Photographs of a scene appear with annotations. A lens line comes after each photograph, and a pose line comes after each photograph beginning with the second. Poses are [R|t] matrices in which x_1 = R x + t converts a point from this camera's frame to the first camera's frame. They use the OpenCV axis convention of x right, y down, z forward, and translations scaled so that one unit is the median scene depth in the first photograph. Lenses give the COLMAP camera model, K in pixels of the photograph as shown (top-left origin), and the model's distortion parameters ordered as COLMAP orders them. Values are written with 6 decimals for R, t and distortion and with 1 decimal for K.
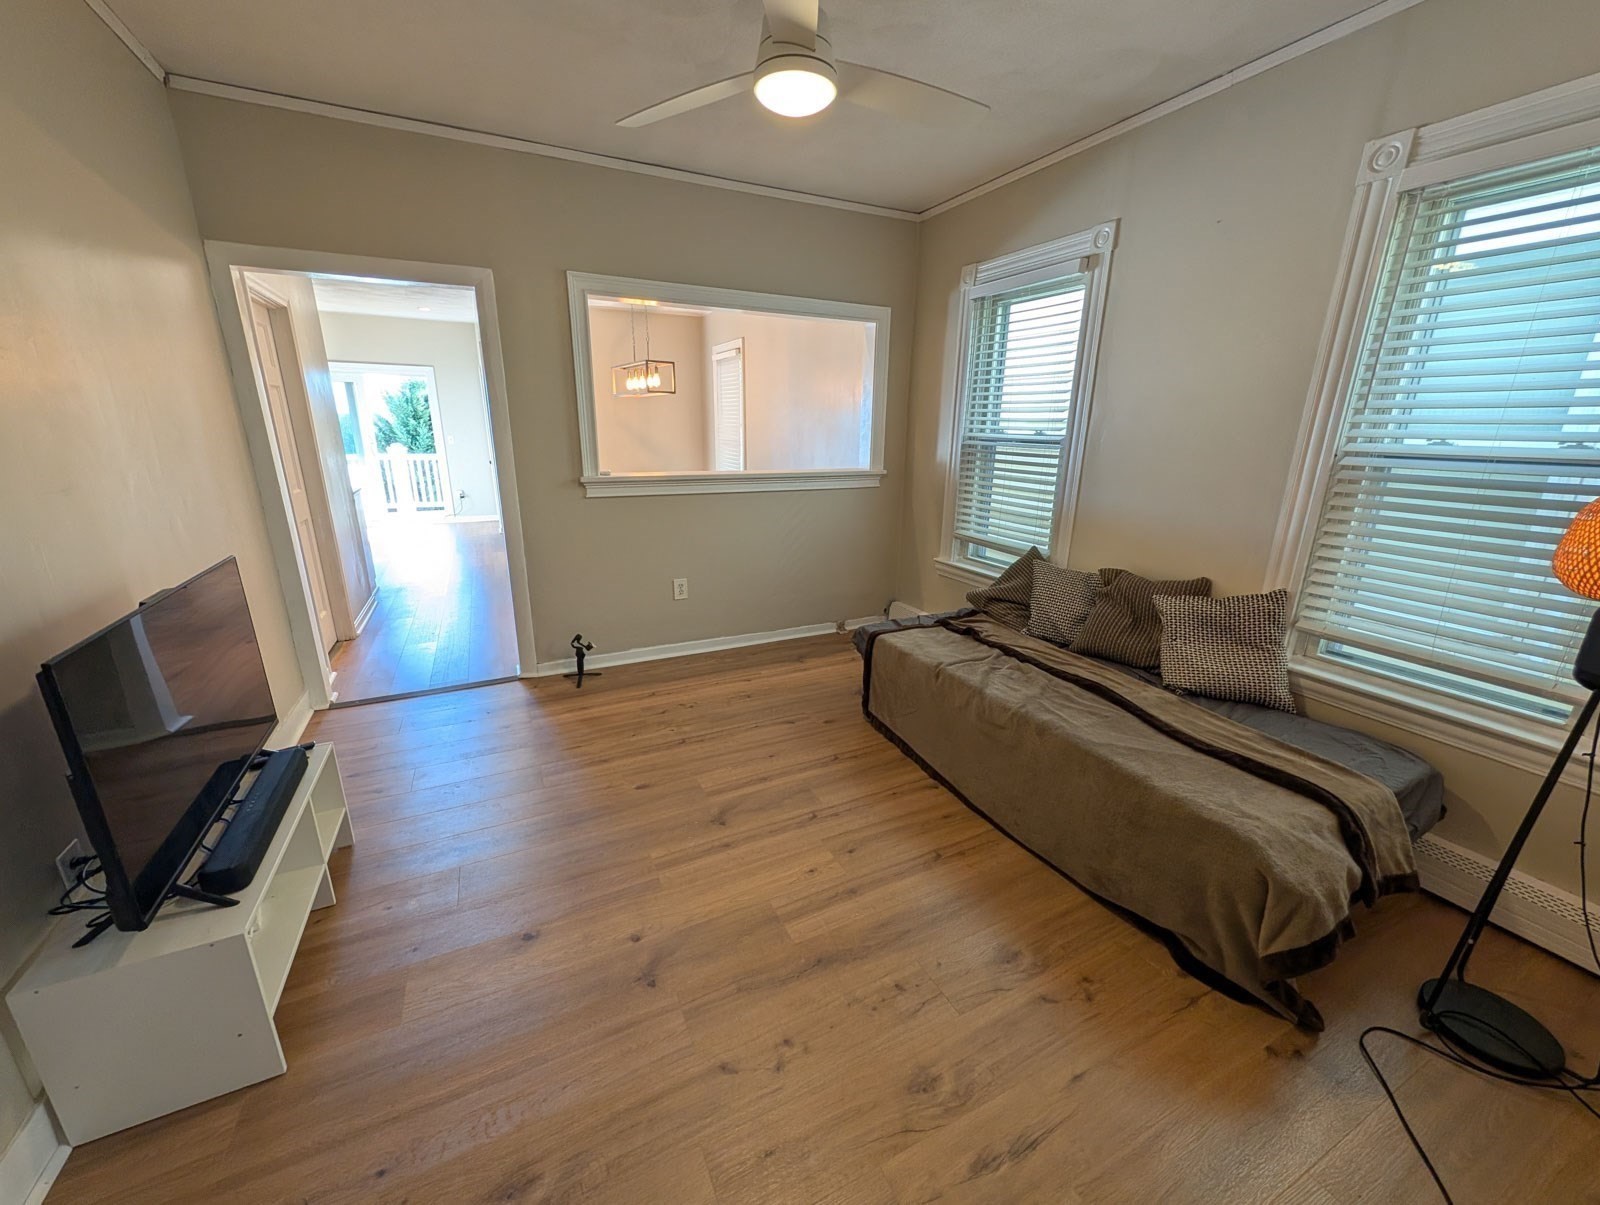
lens RADIAL K [[619.3, 0, 797.3], [0, 619.3, 605.0], [0, 0, 1]] dist [0.000966, 0.000427]
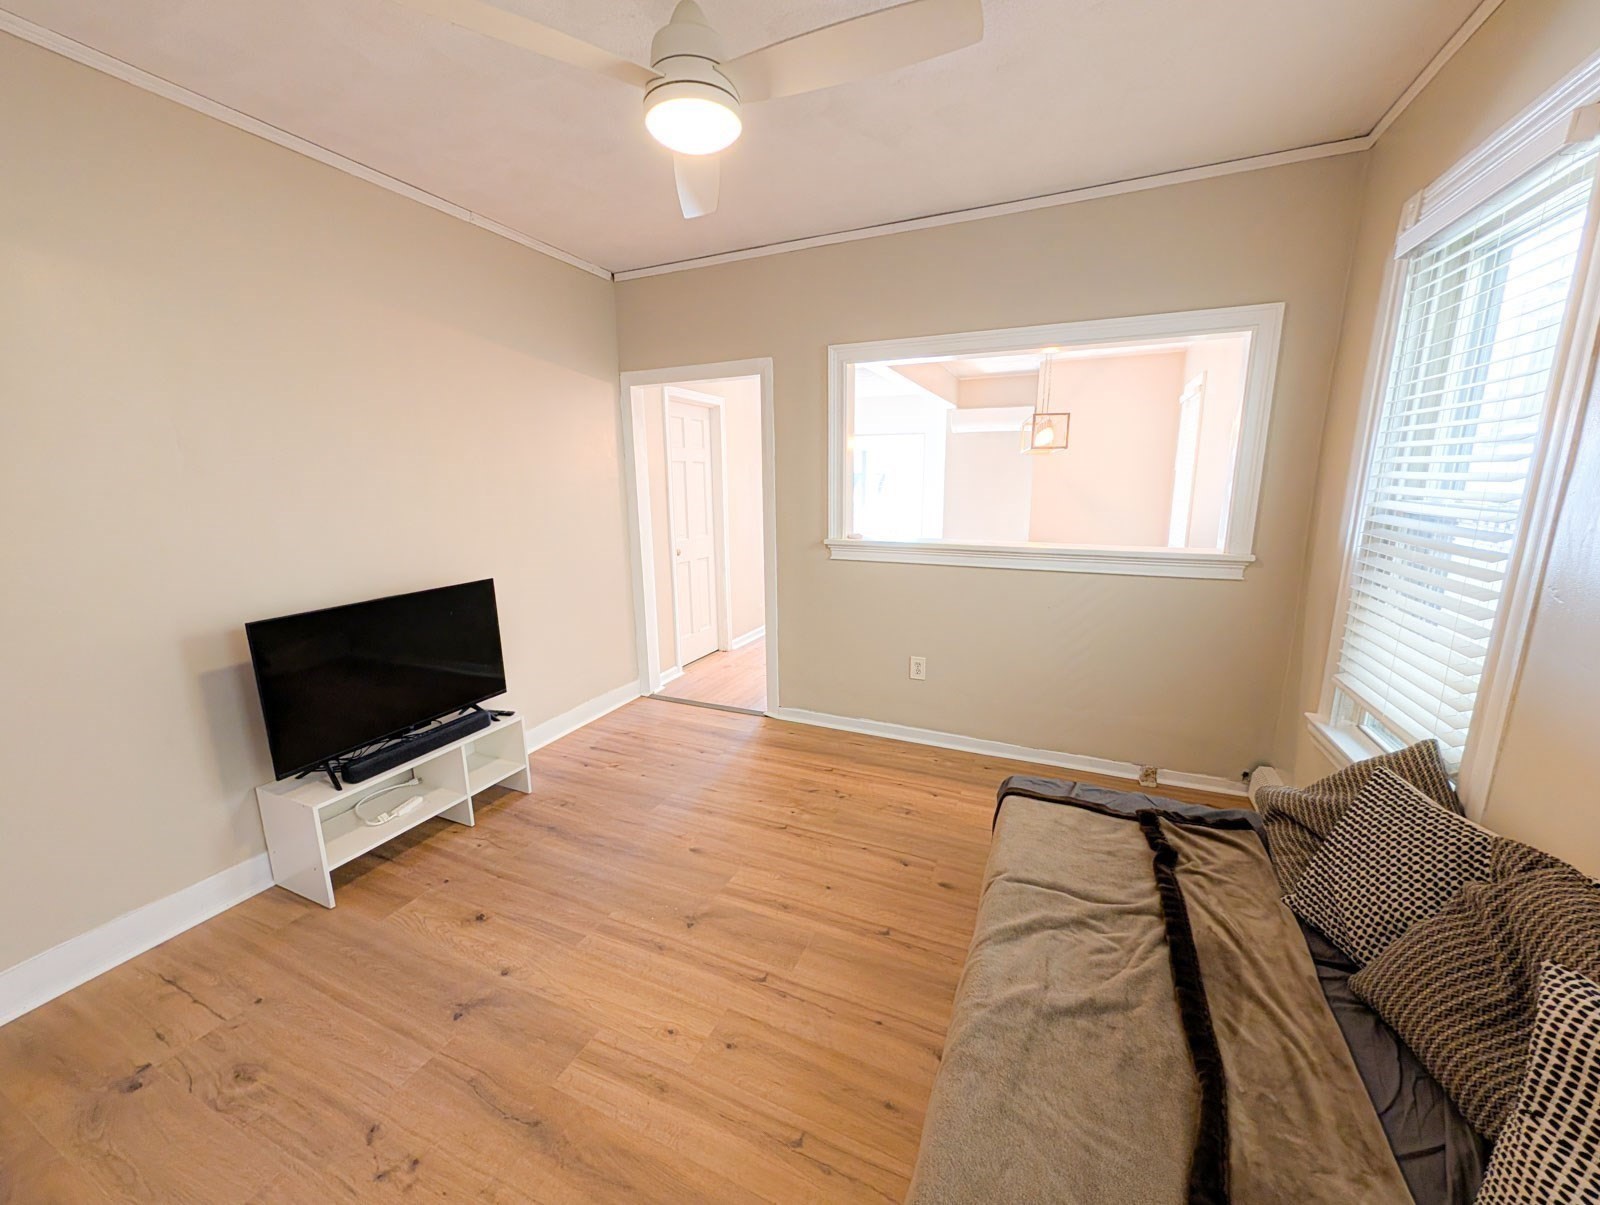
lens RADIAL K [[617.3, 0, 797.7], [0, 617.3, 605.0], [0, 0, 1]] dist [0.000027, 0.000108]
pose [[0.638603, 0.140315, -0.756636, 0.592537], [-0.201609, 0.979399, 0.011467, -0.147692], [0.742658, 0.145222, 0.653736, 0.452229]]
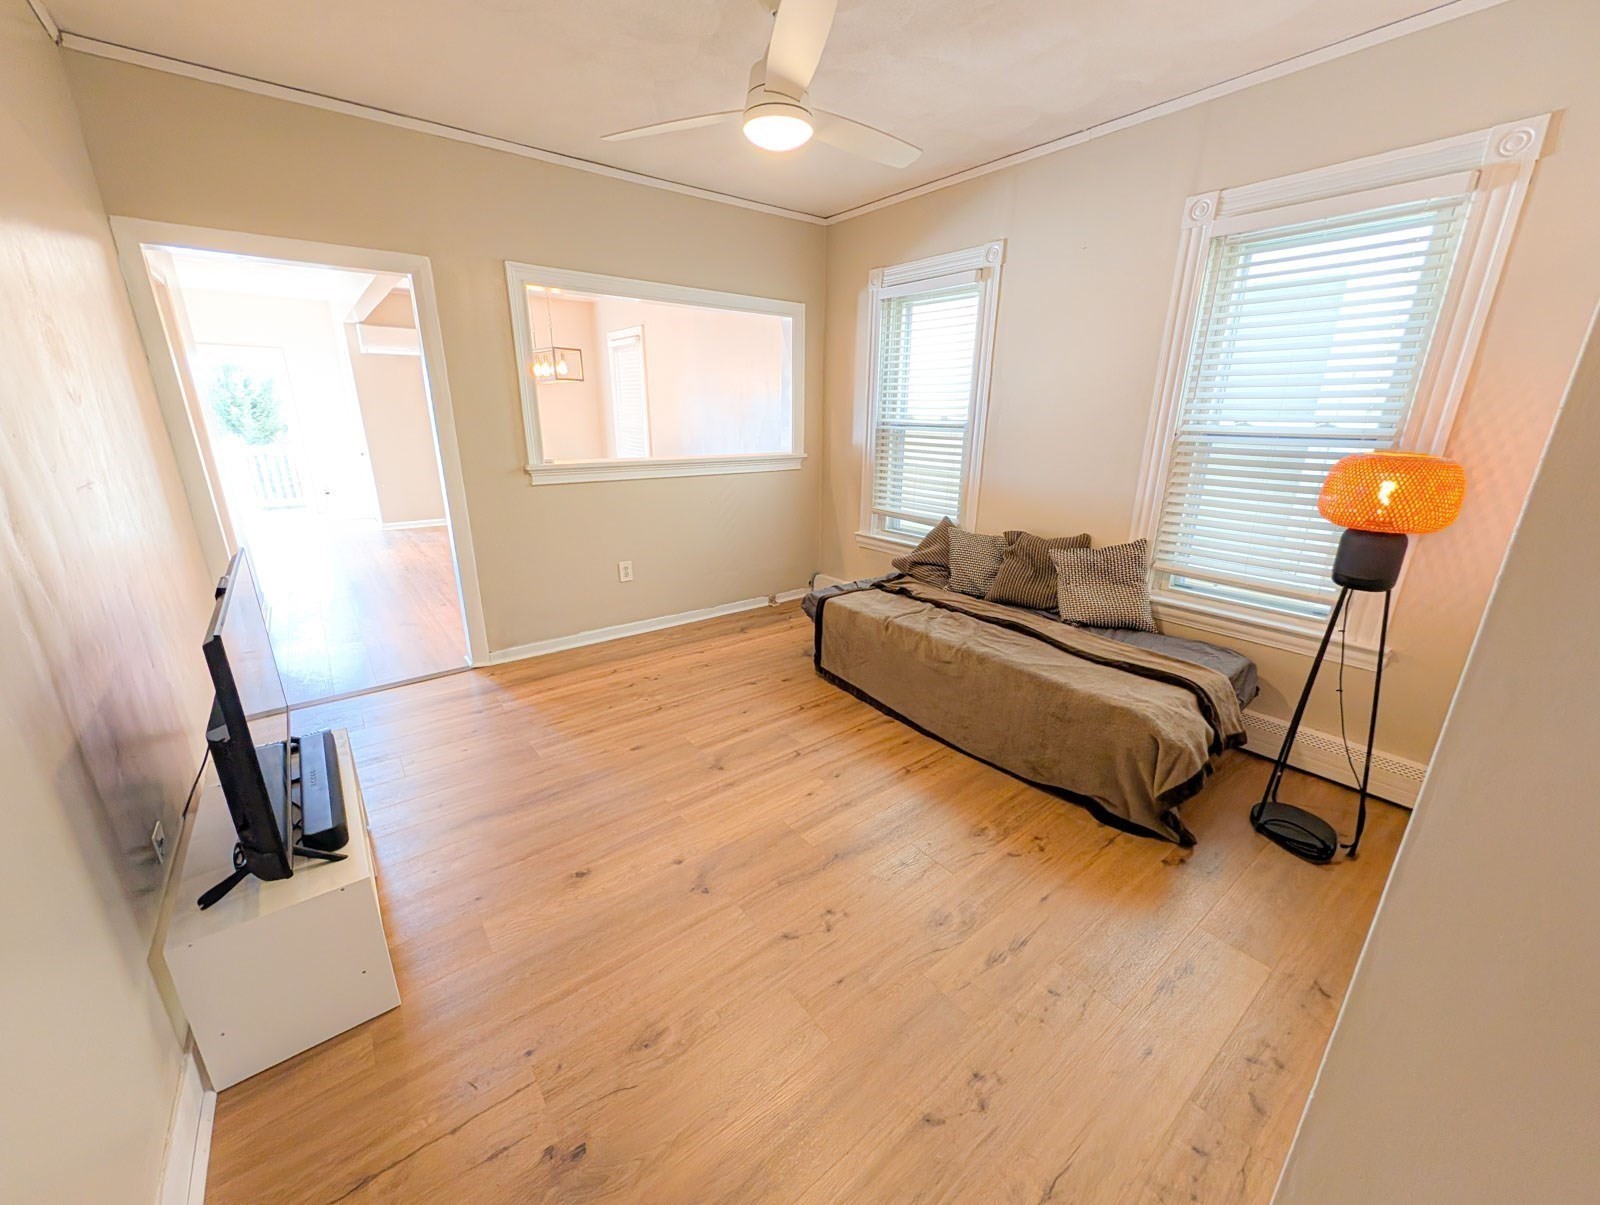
lens RADIAL K [[619.3, 0, 797.3], [0, 619.3, 605.0], [0, 0, 1]] dist [0.000966, 0.000427]
pose [[0.979145, -0.065304, 0.192383, -0.180203], [0.061293, 0.997762, 0.026737, 0.033278], [-0.193698, -0.014388, 0.980956, -0.129732]]
